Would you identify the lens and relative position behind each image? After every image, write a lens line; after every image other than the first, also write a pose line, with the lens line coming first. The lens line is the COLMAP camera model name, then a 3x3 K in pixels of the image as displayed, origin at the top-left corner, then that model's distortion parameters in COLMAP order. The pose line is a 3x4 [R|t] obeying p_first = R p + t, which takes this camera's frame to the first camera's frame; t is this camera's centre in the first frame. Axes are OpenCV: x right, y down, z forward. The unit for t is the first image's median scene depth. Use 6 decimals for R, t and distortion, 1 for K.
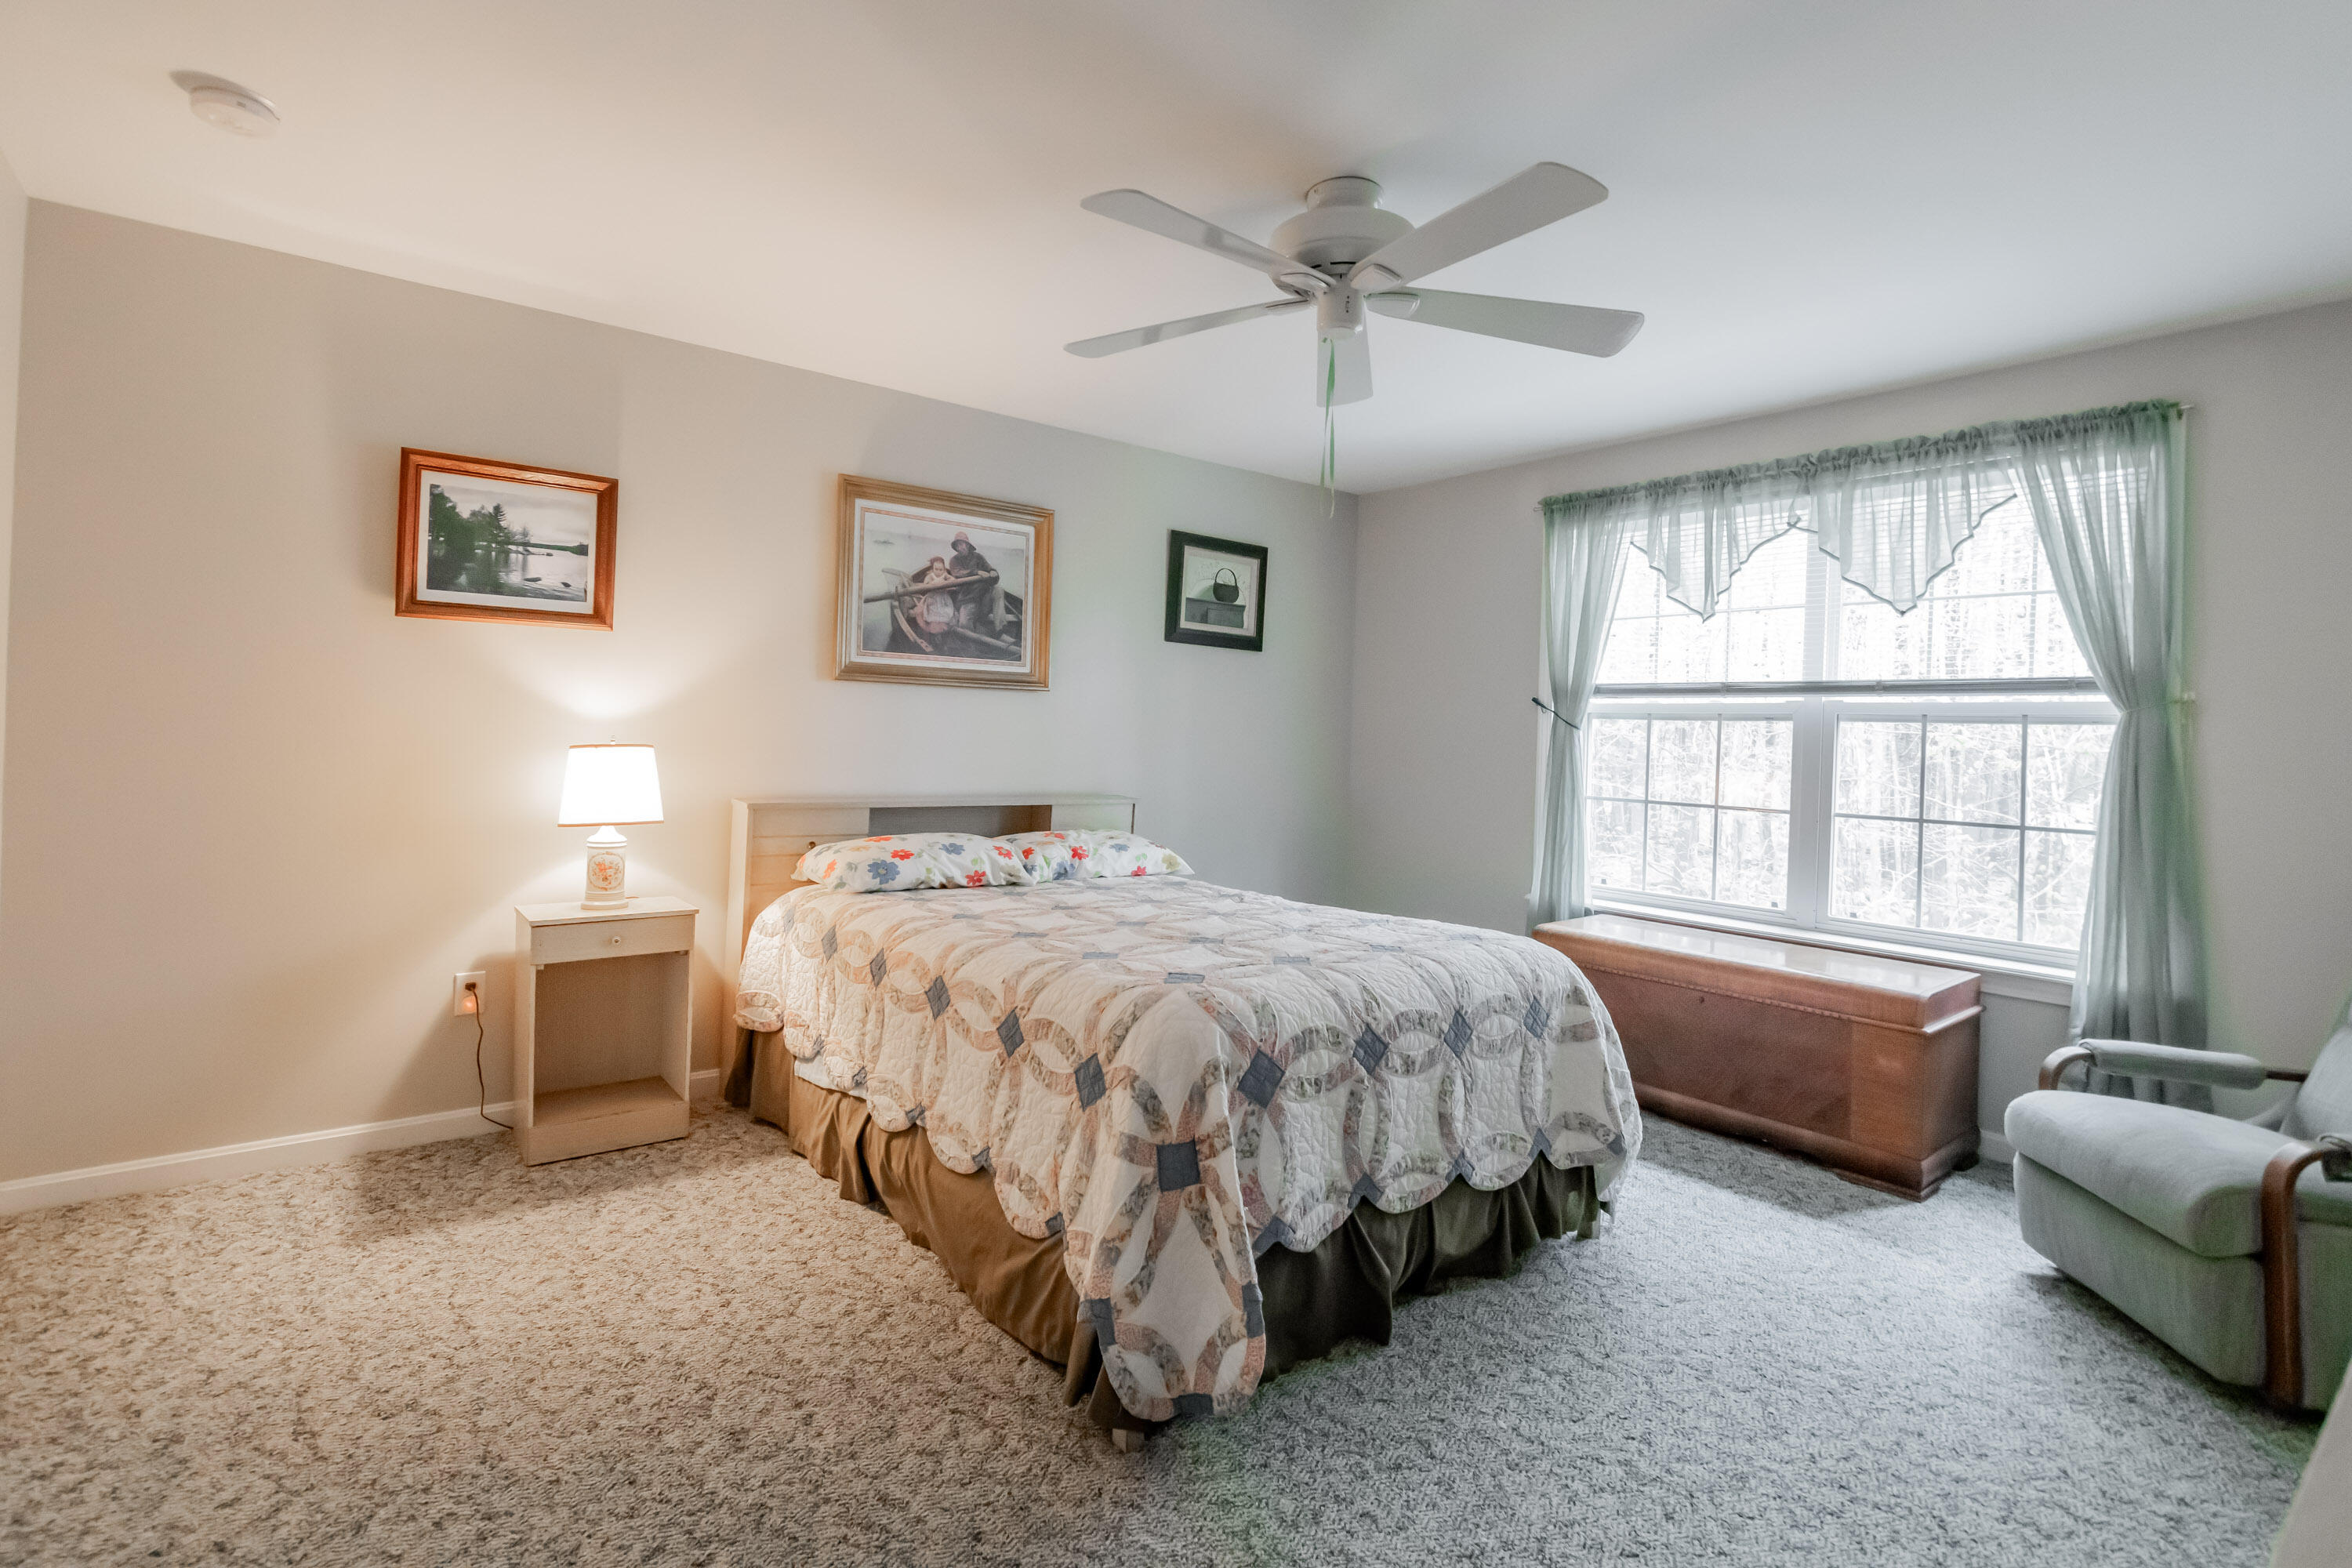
lens RADIAL K [[1150.2, 0, 1174.6], [0, 1150.2, 730.4], [0, 0, 1]] dist [-0.003434, -0.000288]
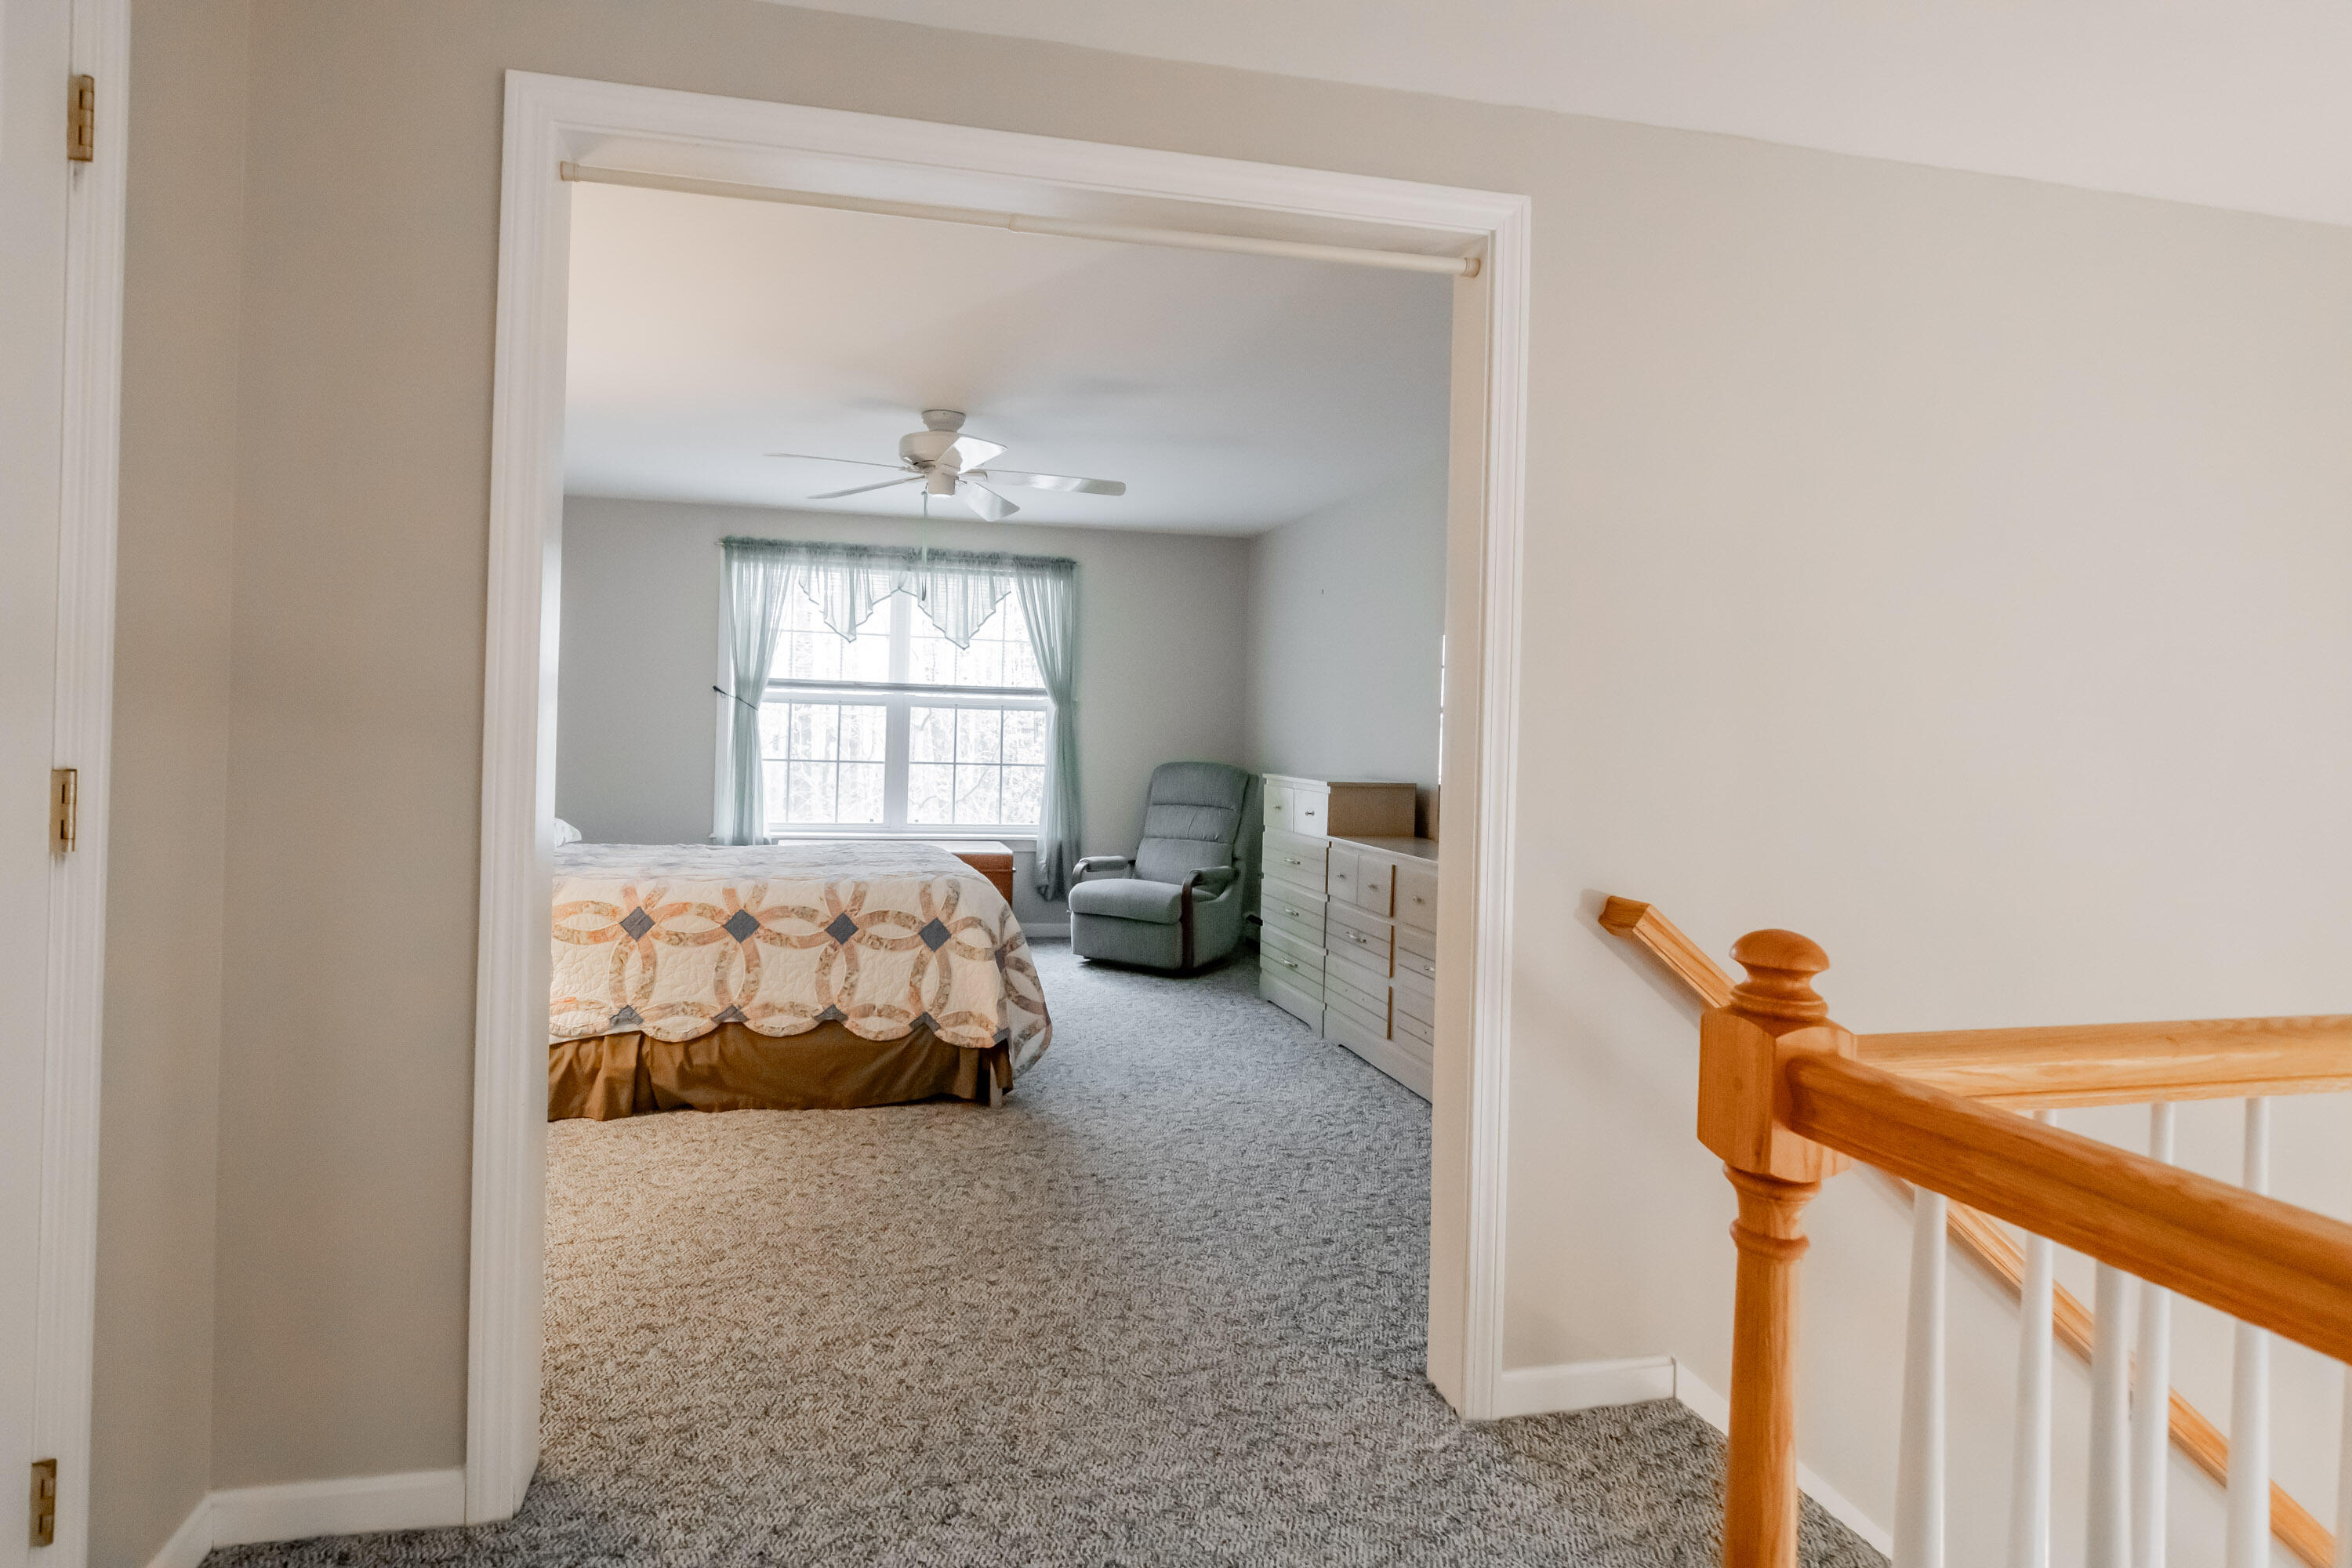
lens RADIAL K [[1150.2, 0, 1174.6], [0, 1150.2, 730.4], [0, 0, 1]] dist [-0.003434, -0.000288]
pose [[0.379411, -0.021049, 0.924989, -1.011301], [-0.022314, 0.999242, 0.031891, -0.043771], [-0.924959, -0.032740, 0.378654, 0.011040]]
